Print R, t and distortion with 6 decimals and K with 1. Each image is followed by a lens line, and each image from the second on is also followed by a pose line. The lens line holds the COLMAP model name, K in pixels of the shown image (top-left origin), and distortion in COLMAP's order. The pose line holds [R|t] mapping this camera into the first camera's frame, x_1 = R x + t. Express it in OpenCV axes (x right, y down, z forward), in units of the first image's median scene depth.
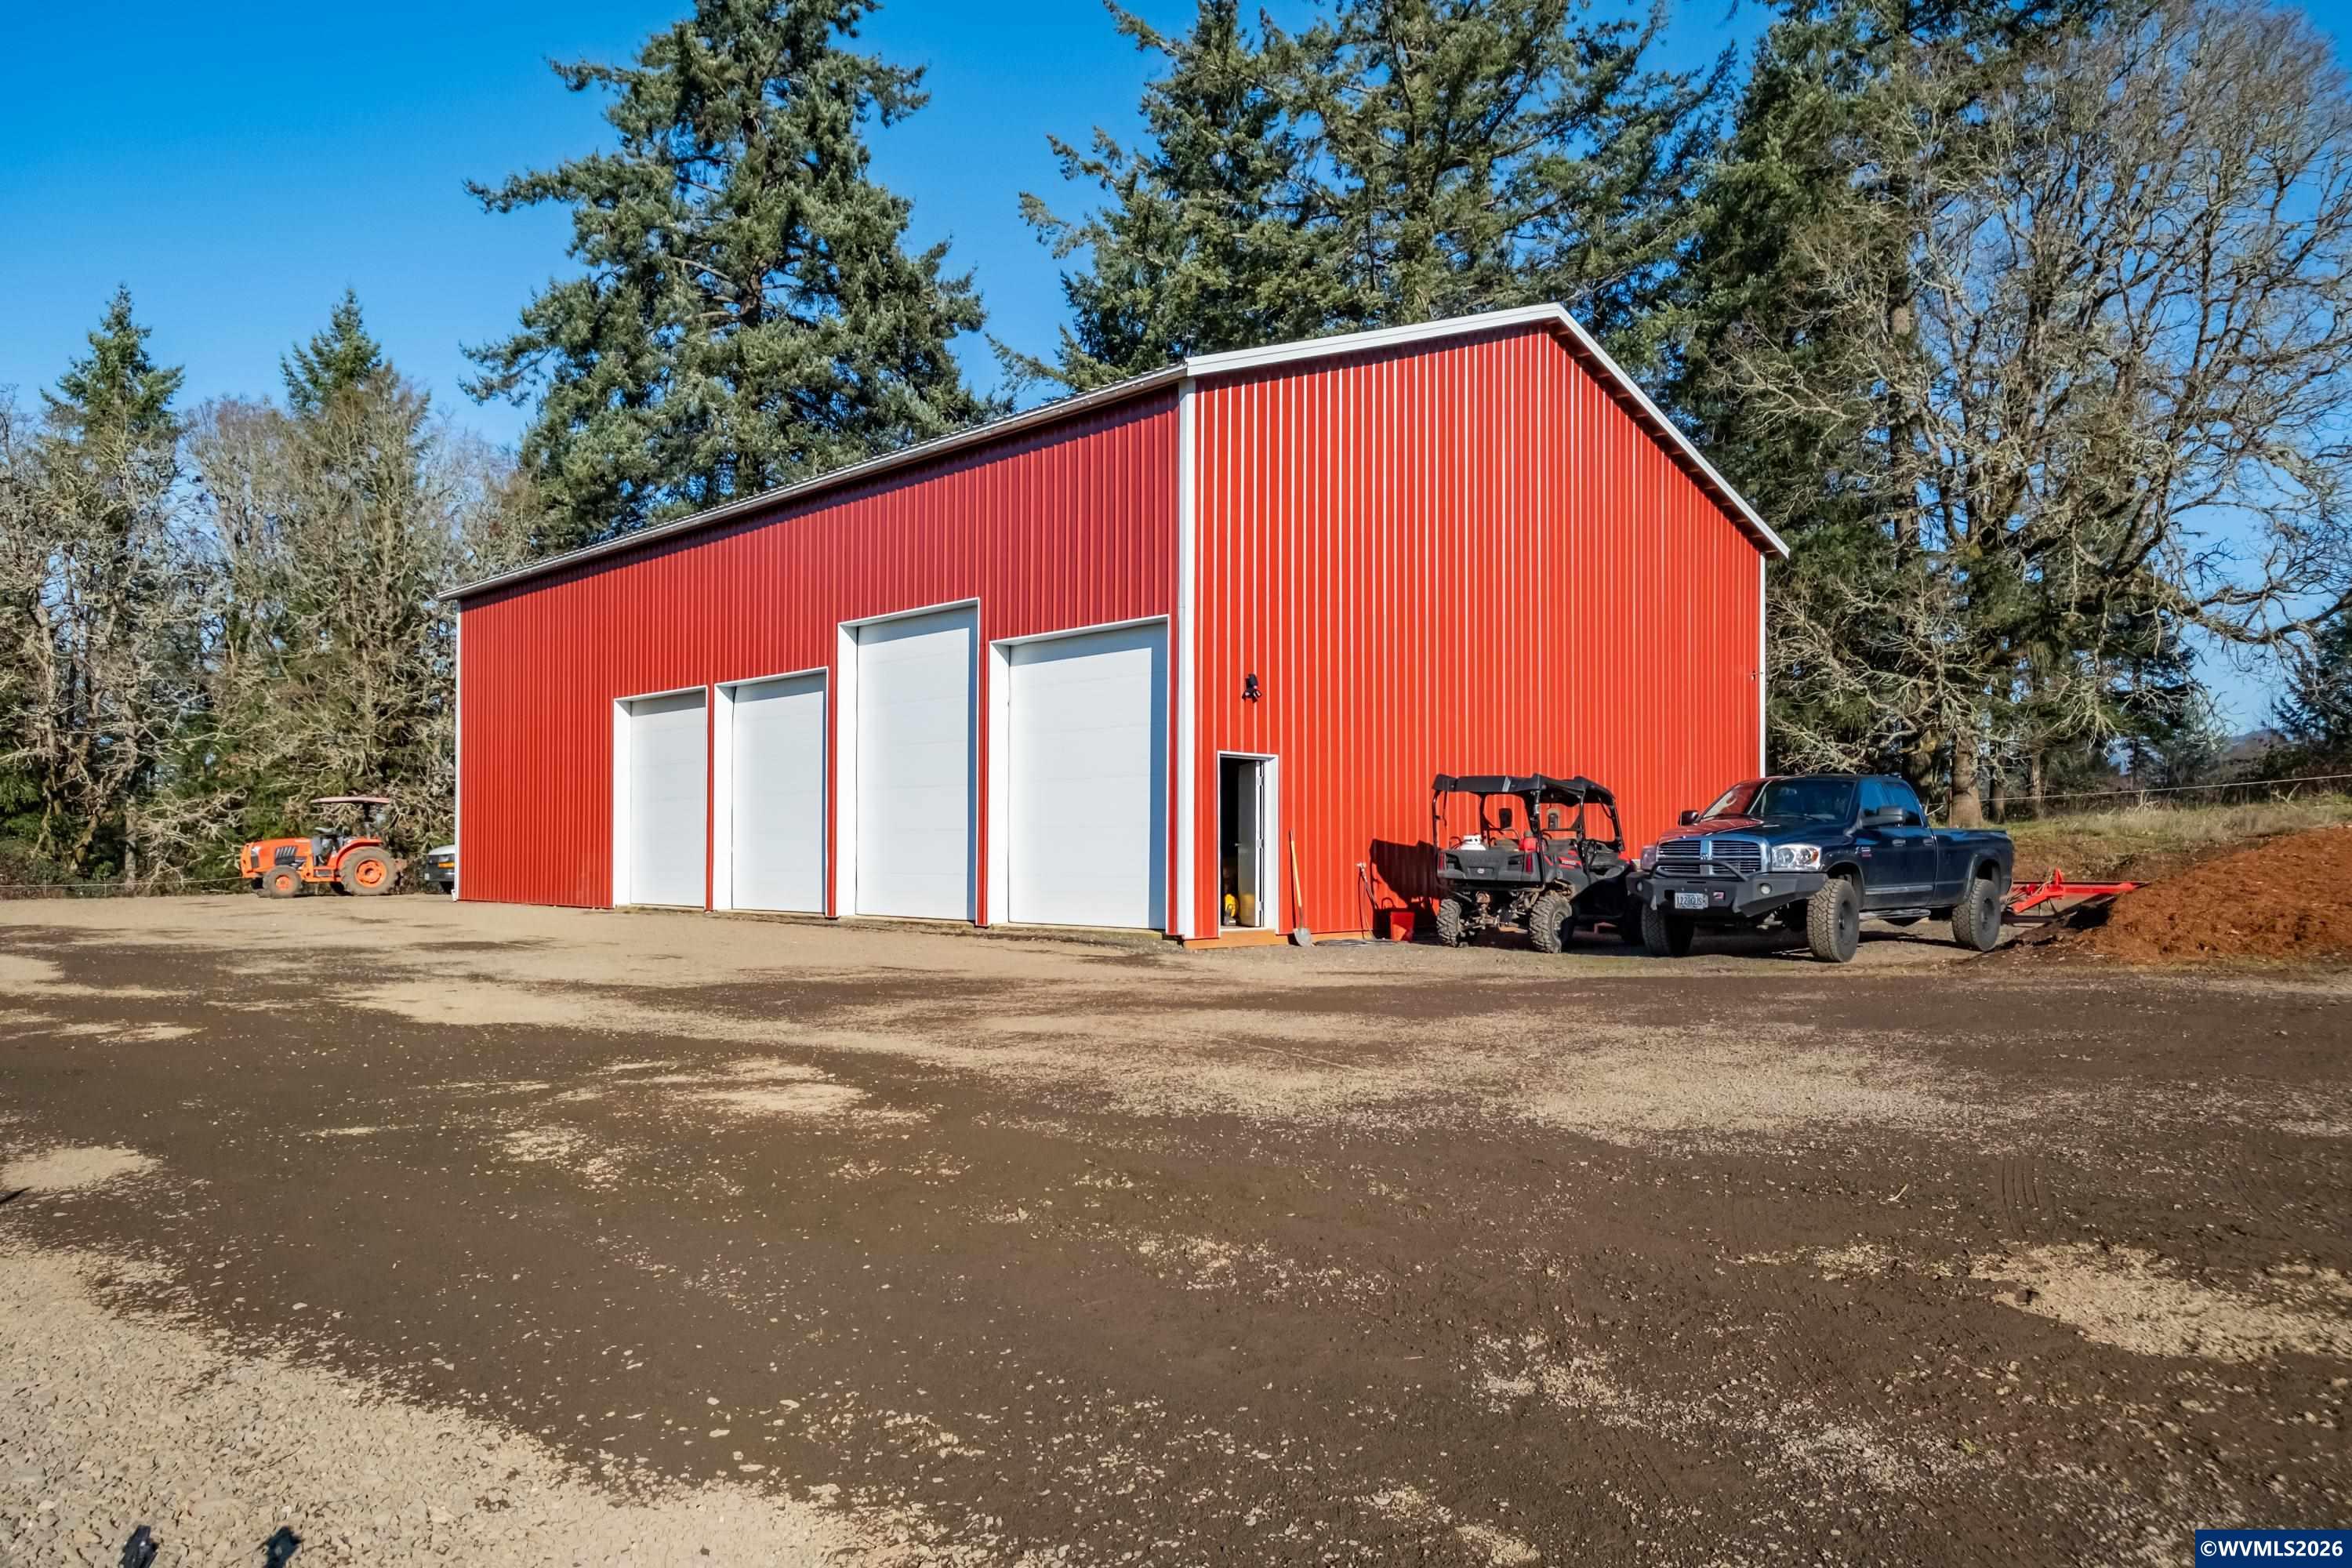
lens RADIAL K [[1600.6, 0, 1180.1], [0, 1600.6, 795.8], [0, 0, 1]] dist [0.033901, 0.000374]
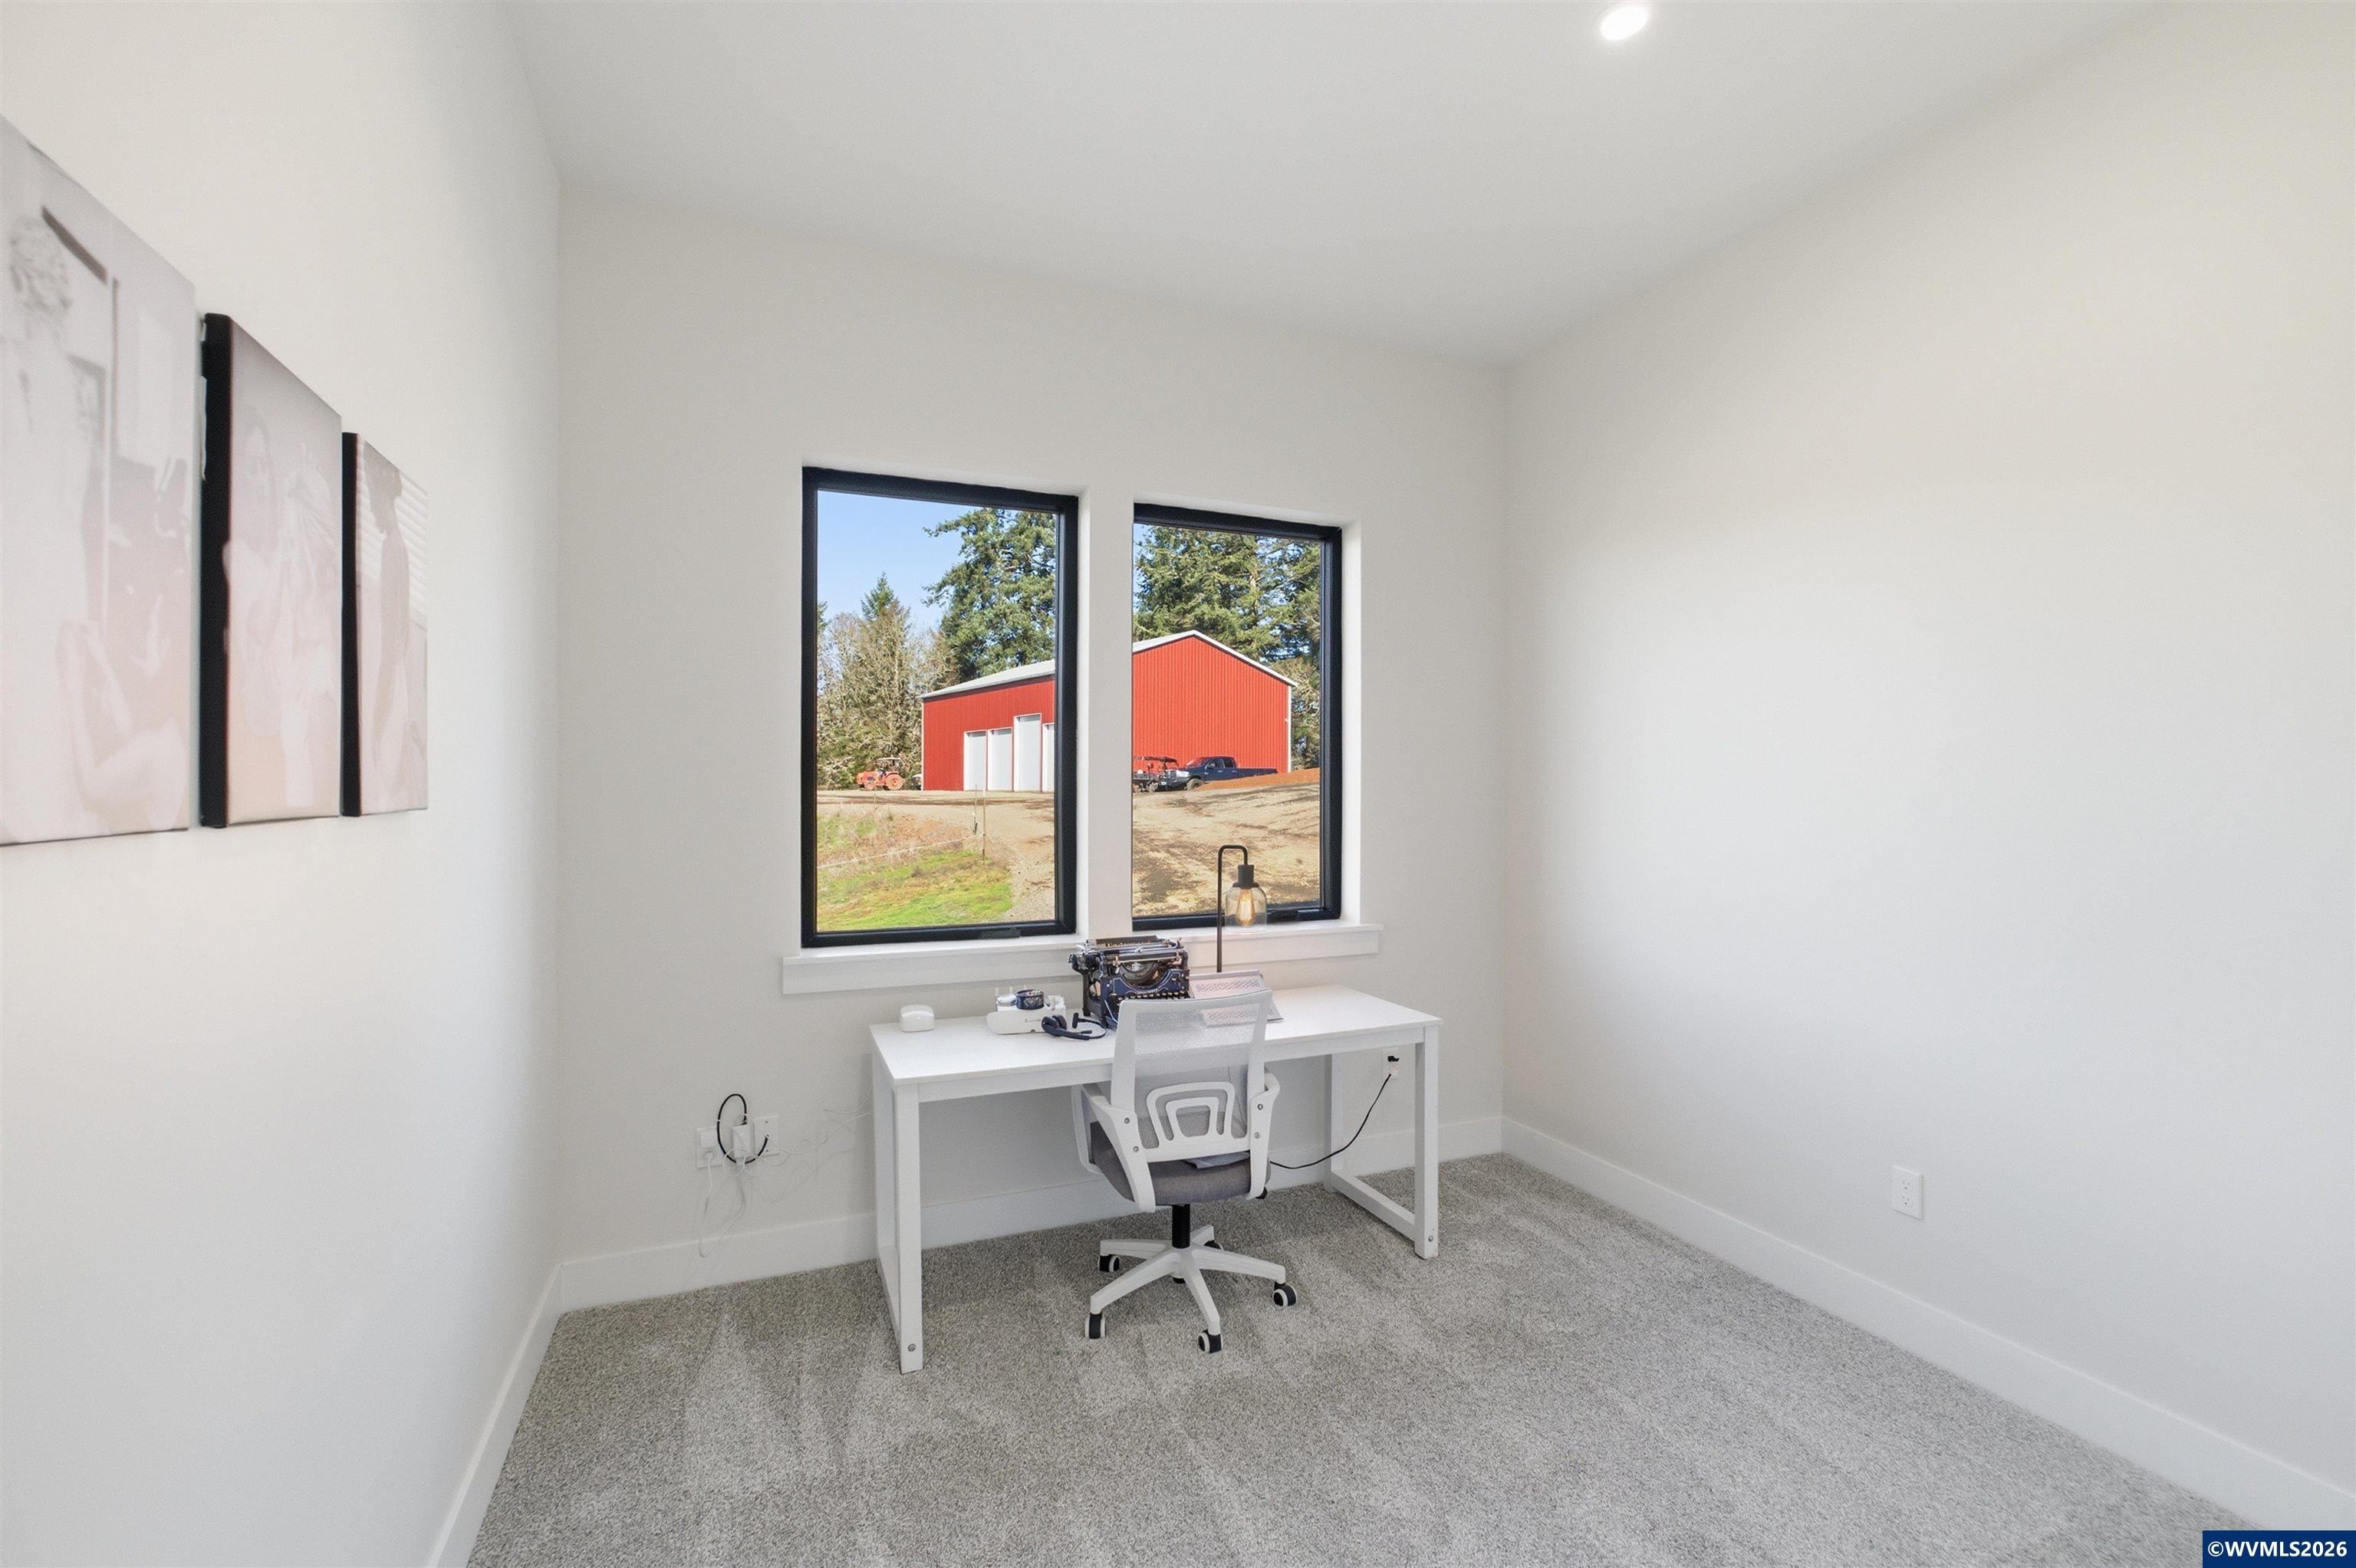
lens RADIAL K [[1003.6, 0, 1173.9], [0, 1003.6, 770.8], [0, 0, 1]] dist [-0.000338, -0.000002]
pose [[0.986001, 0.000594, -0.166738, 0.288738], [0.003022, 0.999766, 0.021436, -0.012223], [0.166712, -0.021640, 0.985768, -0.675839]]
